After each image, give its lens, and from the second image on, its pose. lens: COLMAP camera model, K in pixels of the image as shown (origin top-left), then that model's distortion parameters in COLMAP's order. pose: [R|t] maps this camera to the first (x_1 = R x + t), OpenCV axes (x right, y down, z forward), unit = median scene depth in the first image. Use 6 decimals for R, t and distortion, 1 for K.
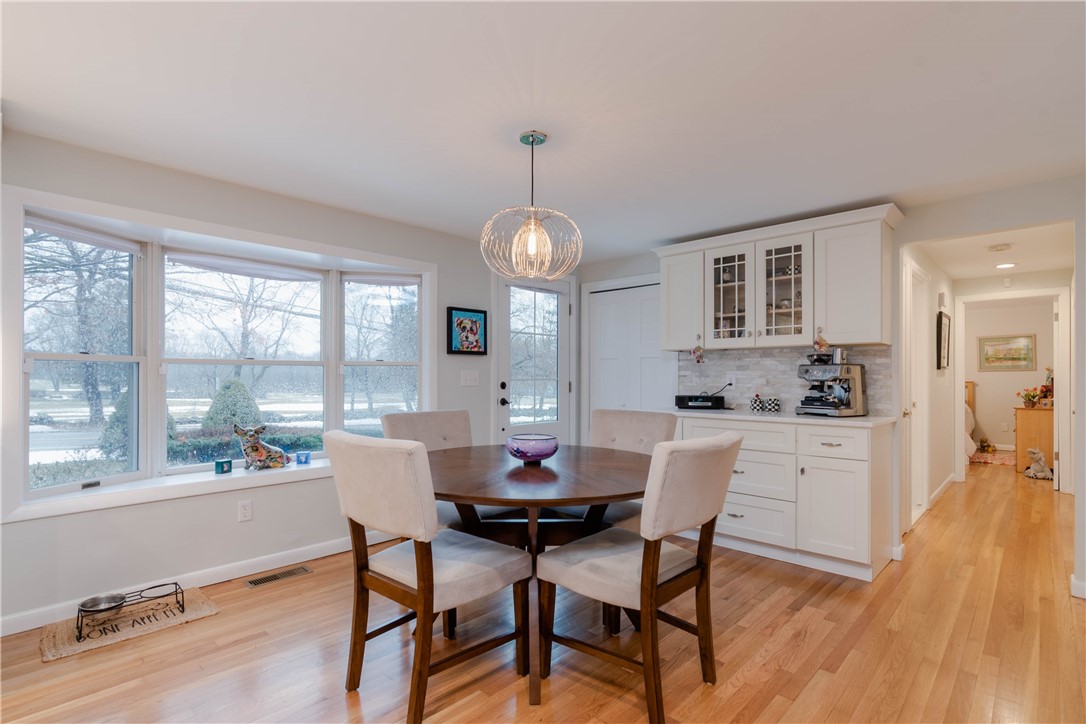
lens RADIAL K [[527.2, 0, 543.8], [0, 527.2, 368.1], [0, 0, 1]] dist [-0.000969, 0.001541]
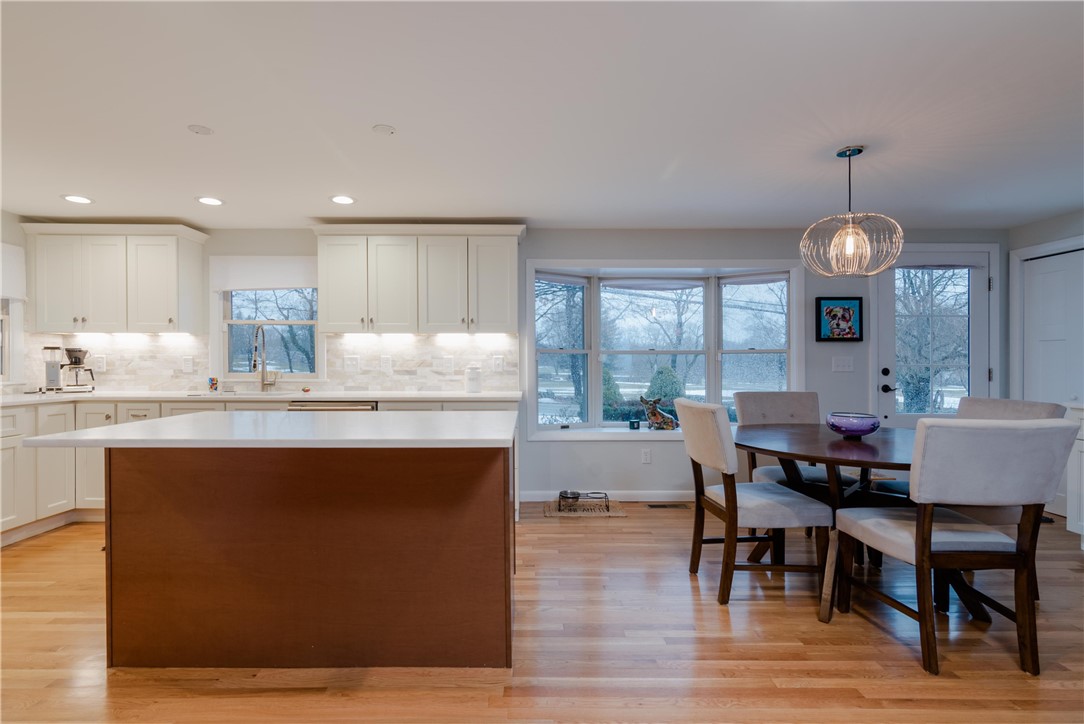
lens RADIAL K [[526.2, 0, 529.4], [0, 526.2, 364.2], [0, 0, 1]] dist [-0.000969, 0.001541]
pose [[0.698312, 0.000842, -0.715793, 0.197906], [0.011509, 0.999857, 0.012404, -0.000680], [0.715701, -0.016900, 0.698202, -0.187136]]
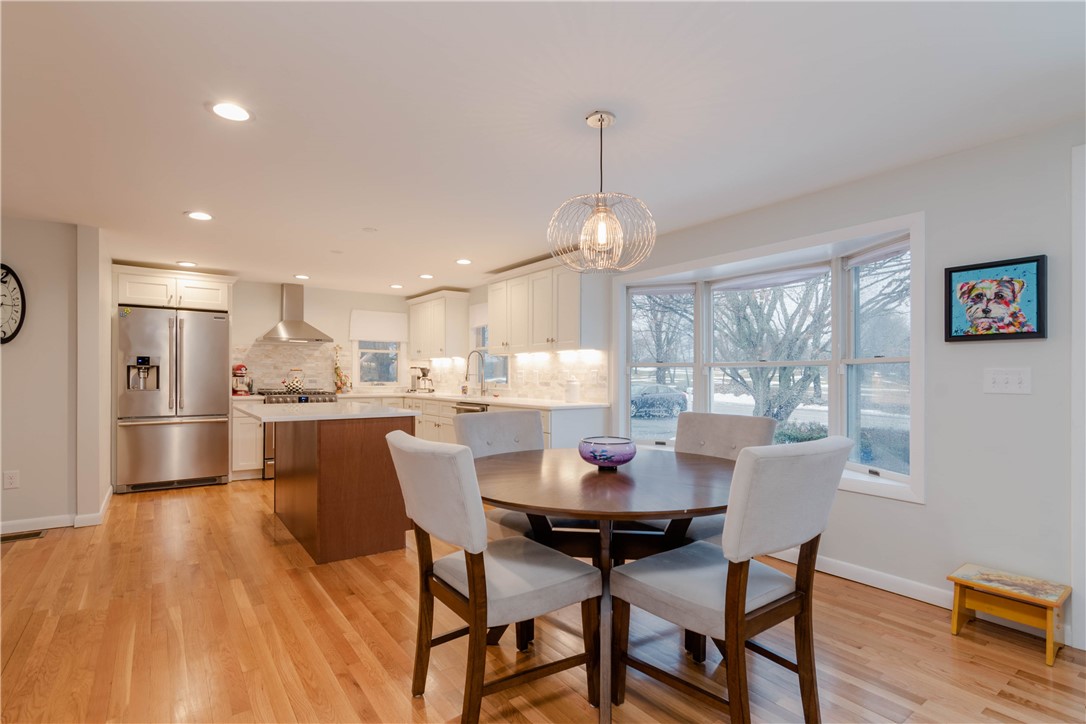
lens RADIAL K [[527.2, 0, 549.5], [0, 527.2, 371.6], [0, 0, 1]] dist [-0.000969, 0.001541]
pose [[-0.163757, -0.010922, -0.986440, 0.597315], [0.010503, 0.999863, -0.012814, 0.013795], [0.986445, -0.012459, -0.163619, 0.700723]]
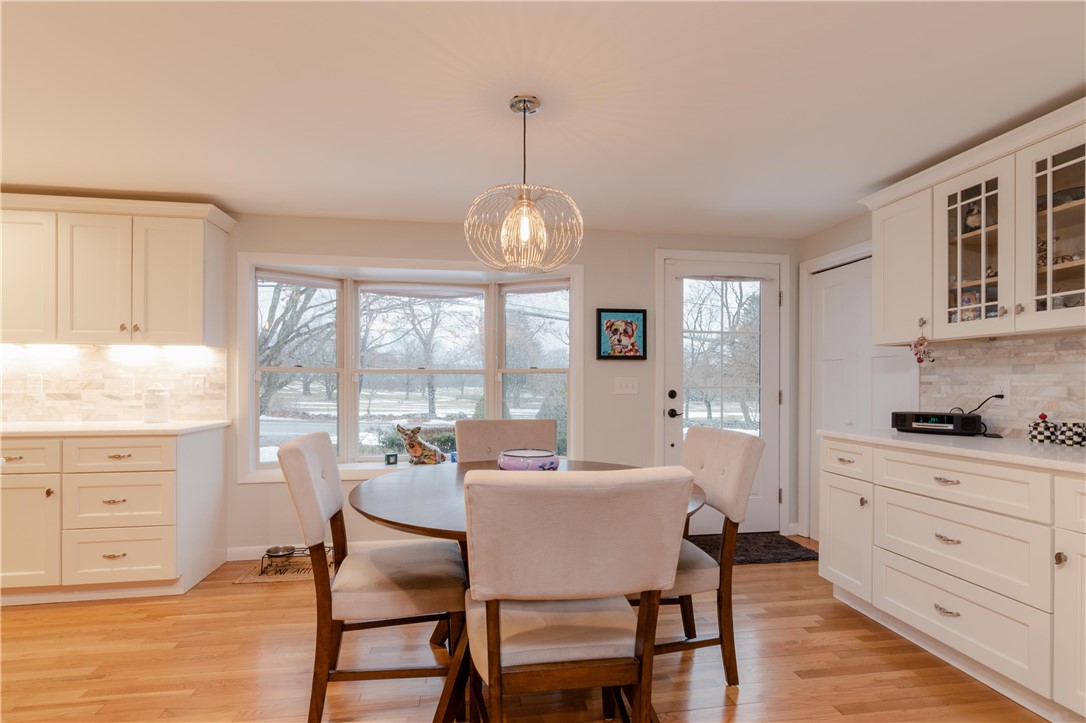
lens RADIAL K [[527.2, 0, 539.5], [0, 527.2, 384.4], [0, 0, 1]] dist [-0.000969, 0.001541]
pose [[0.798264, 0.000150, -0.602308, 0.335702], [0.009052, 0.999884, 0.012245, 0.005227], [0.602240, -0.015227, 0.798170, 0.216529]]
